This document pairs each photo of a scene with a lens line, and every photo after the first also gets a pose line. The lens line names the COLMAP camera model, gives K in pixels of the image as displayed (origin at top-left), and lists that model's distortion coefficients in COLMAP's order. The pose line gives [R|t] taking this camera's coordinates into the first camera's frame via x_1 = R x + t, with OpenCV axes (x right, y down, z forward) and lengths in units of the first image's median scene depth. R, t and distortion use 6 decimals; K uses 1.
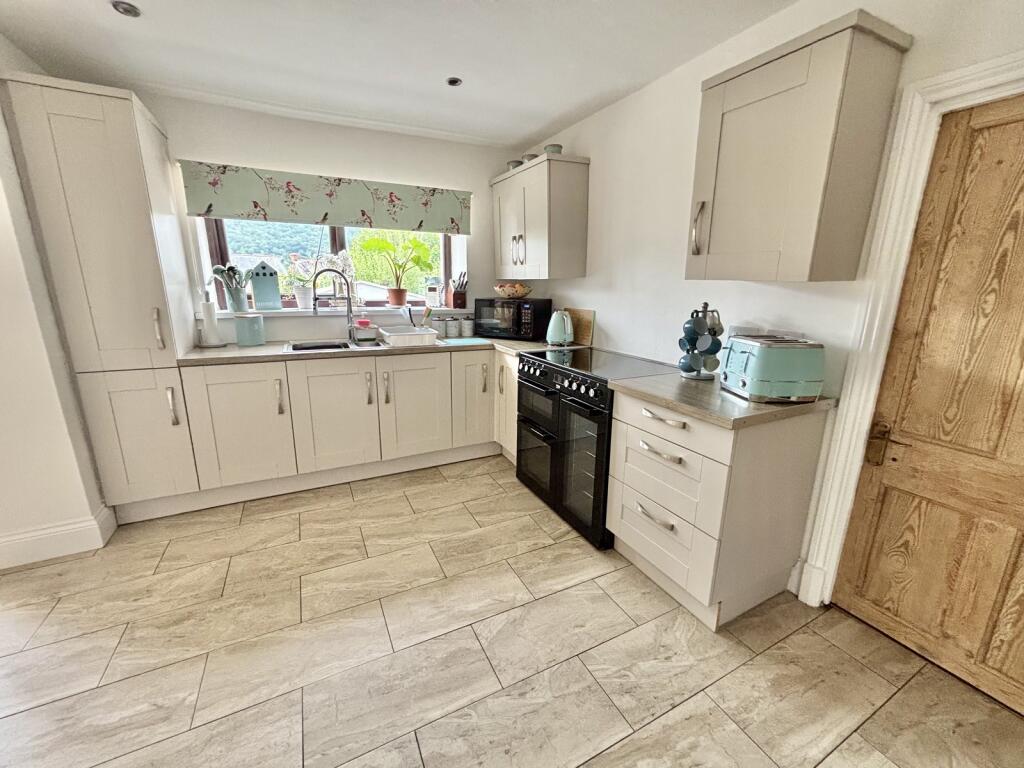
lens RADIAL K [[410.5, 0, 512.0], [0, 410.5, 384.0], [0, 0, 1]] dist [-0.004186, -0.000454]
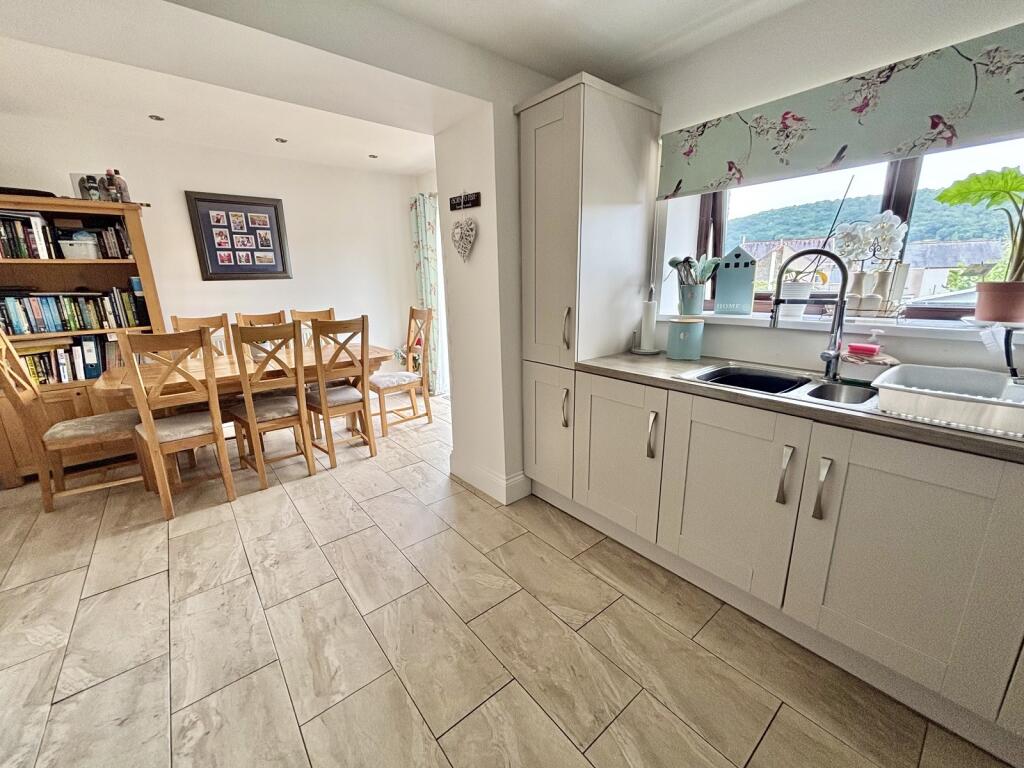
lens RADIAL K [[415.8, 0, 510.3], [0, 415.8, 382.1], [0, 0, 1]] dist [0.001535, 0.000326]
pose [[0.212938, 0.215333, -0.953042, 0.054569], [-0.210711, 0.962581, 0.170409, -0.117290], [0.954074, 0.164530, 0.250343, 0.500406]]
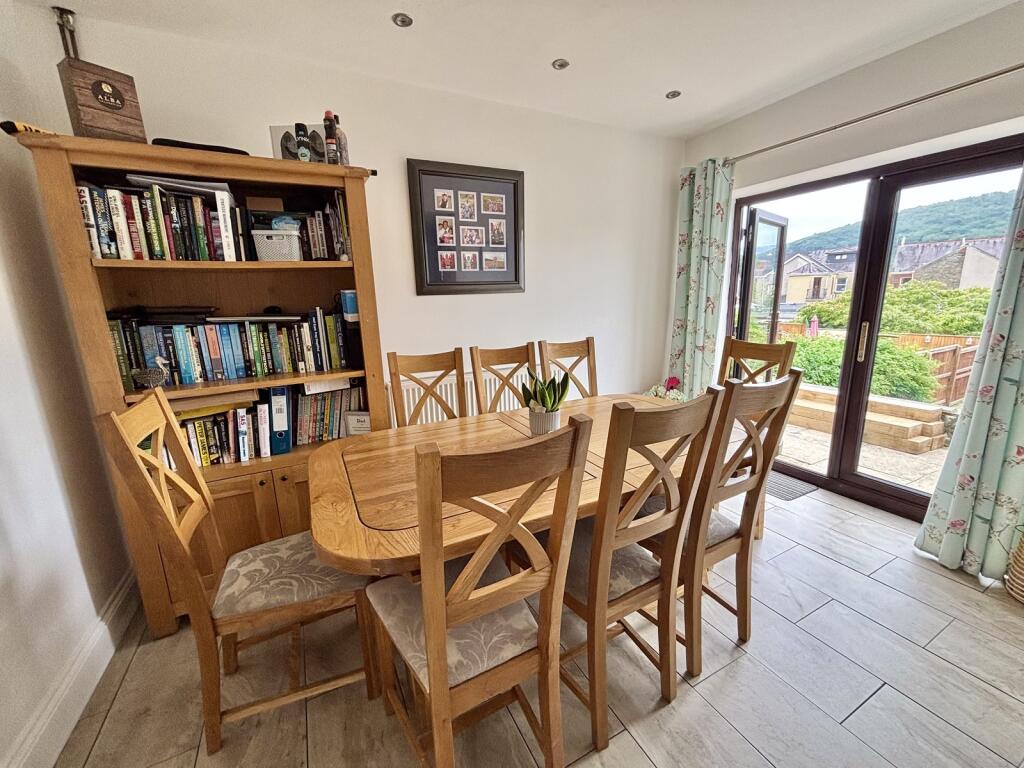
lens RADIAL K [[409.0, 0, 500.8], [0, 409.0, 382.9], [0, 0, 1]] dist [0.001504, 0.000311]
pose [[-0.004625, 0.198746, -0.980040, -0.611798], [-0.212163, 0.957544, 0.195185, -0.023602], [0.977223, 0.208831, 0.037738, 0.015667]]
